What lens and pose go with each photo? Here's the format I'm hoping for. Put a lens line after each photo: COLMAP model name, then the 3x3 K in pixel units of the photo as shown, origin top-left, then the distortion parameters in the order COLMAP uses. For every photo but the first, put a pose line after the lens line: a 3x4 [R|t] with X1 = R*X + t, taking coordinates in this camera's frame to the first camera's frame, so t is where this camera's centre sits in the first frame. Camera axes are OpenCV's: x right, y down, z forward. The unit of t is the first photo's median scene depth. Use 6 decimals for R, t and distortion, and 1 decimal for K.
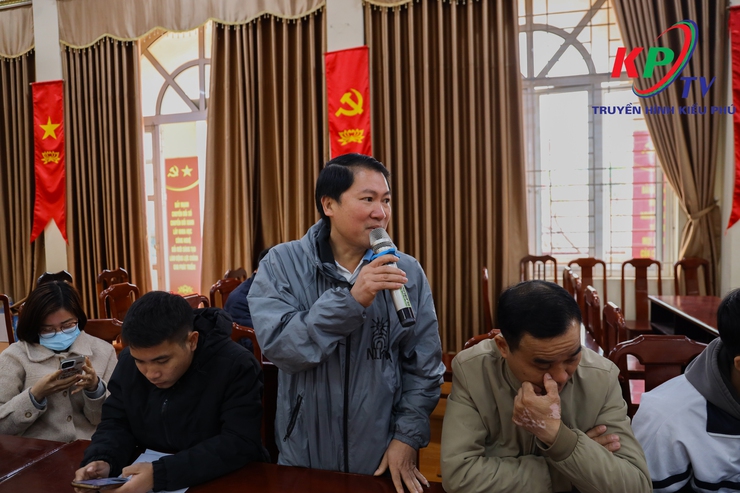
lens RADIAL K [[534.5, 0, 368.6], [0, 534.5, 246.2], [0, 0, 1]] dist [-0.065981, 0.061995]
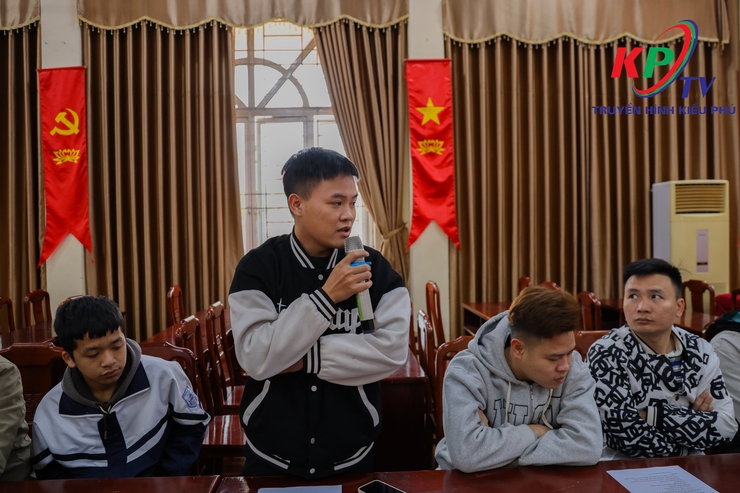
lens RADIAL K [[534.5, 0, 366.0], [0, 534.5, 245.6], [0, 0, 1]] dist [-0.065981, 0.061995]
pose [[0.958107, -0.005421, 0.286359, 0.218025], [0.014406, 0.999467, -0.029280, -0.003160], [-0.286047, 0.032178, 0.957675, -0.088888]]
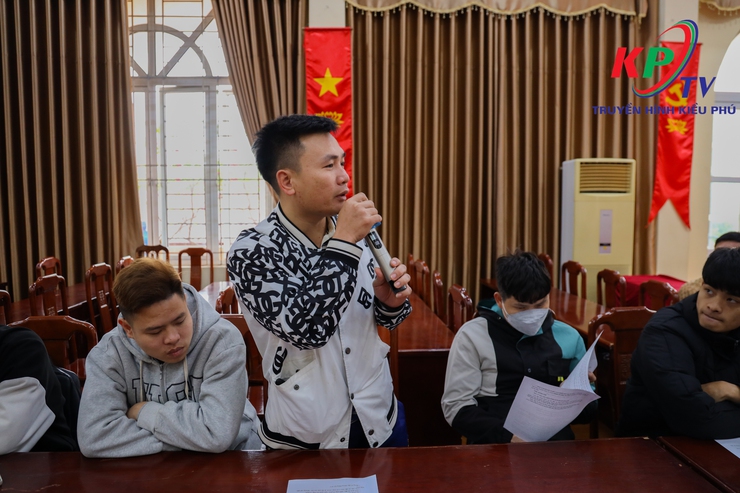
lens RADIAL K [[534.5, 0, 377.0], [0, 534.5, 247.1], [0, 0, 1]] dist [-0.065981, 0.061995]
pose [[0.957678, -0.001595, 0.287837, 0.429714], [-0.003827, 0.999826, 0.018274, -0.000617], [-0.287816, -0.018602, 0.957505, -0.132500]]
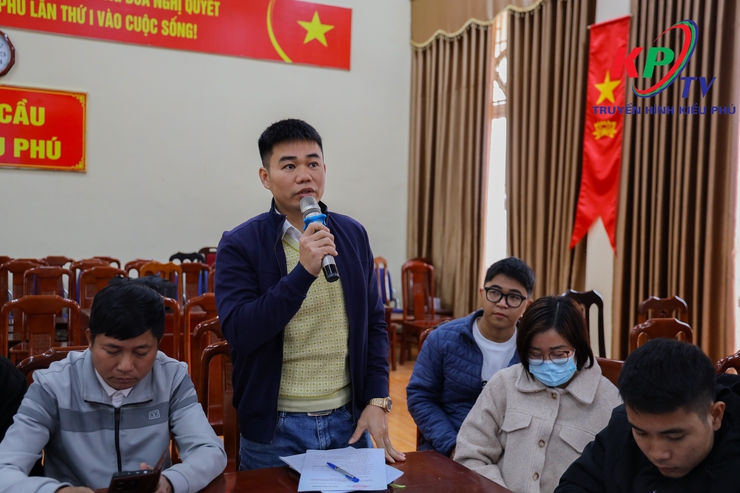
lens RADIAL K [[918.1, 0, 371.7], [0, 918.1, 251.2], [0, 0, 1]] dist [0.162974, 0.000000]
pose [[0.656645, 0.069587, -0.750983, 0.875586], [-0.087713, 0.996024, 0.015598, 0.004022], [0.749082, 0.055629, 0.660138, -0.282107]]
